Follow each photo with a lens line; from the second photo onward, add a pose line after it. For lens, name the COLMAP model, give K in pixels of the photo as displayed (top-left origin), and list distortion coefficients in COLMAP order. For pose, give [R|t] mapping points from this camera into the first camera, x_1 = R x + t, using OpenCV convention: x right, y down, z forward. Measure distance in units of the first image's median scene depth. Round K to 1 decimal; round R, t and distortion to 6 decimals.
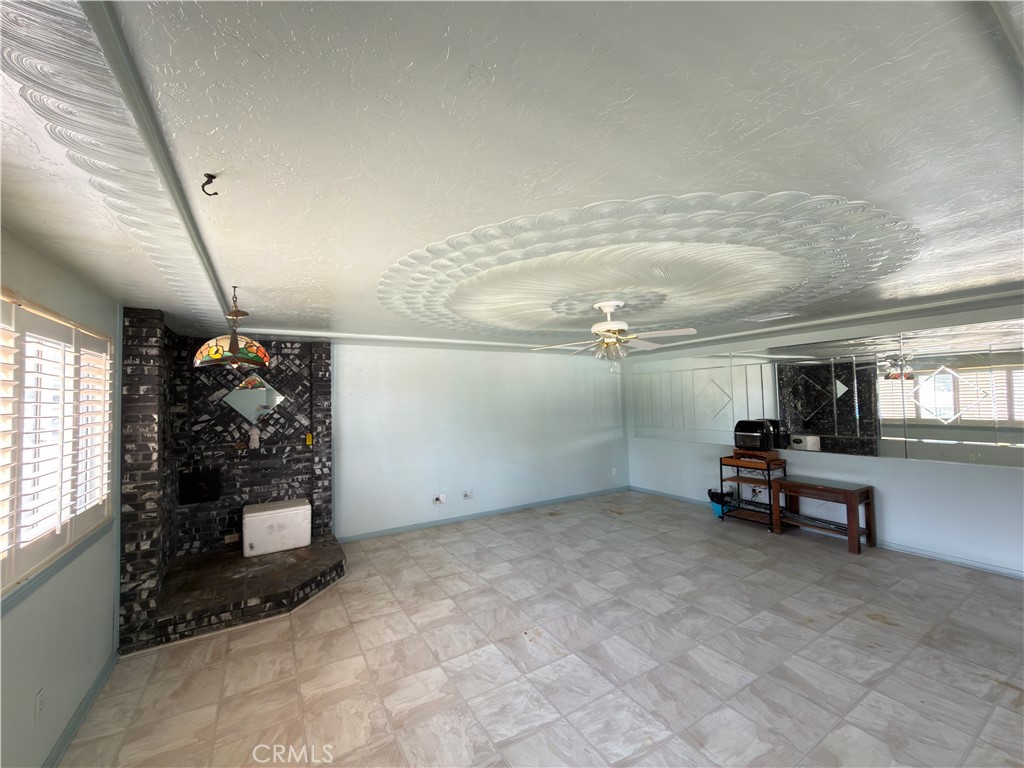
lens RADIAL K [[407.1, 0, 515.9], [0, 407.1, 384.2], [0, 0, 1]] dist [0.000489, -0.000627]
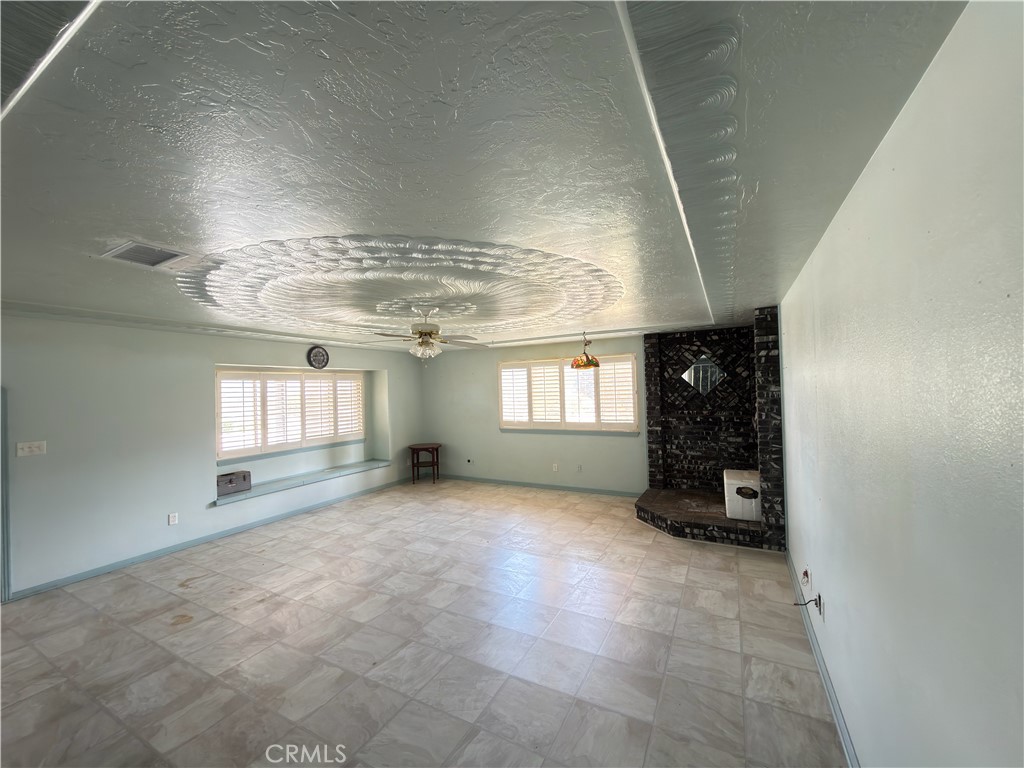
lens RADIAL K [[407.1, 0, 516.6], [0, 407.1, 379.3], [0, 0, 1]] dist [0.000489, -0.000627]
pose [[-0.858036, 0.035545, -0.512358, 0.624647], [0.067329, 0.996778, -0.043604, 0.069836], [0.509157, -0.071910, -0.857664, 2.171271]]
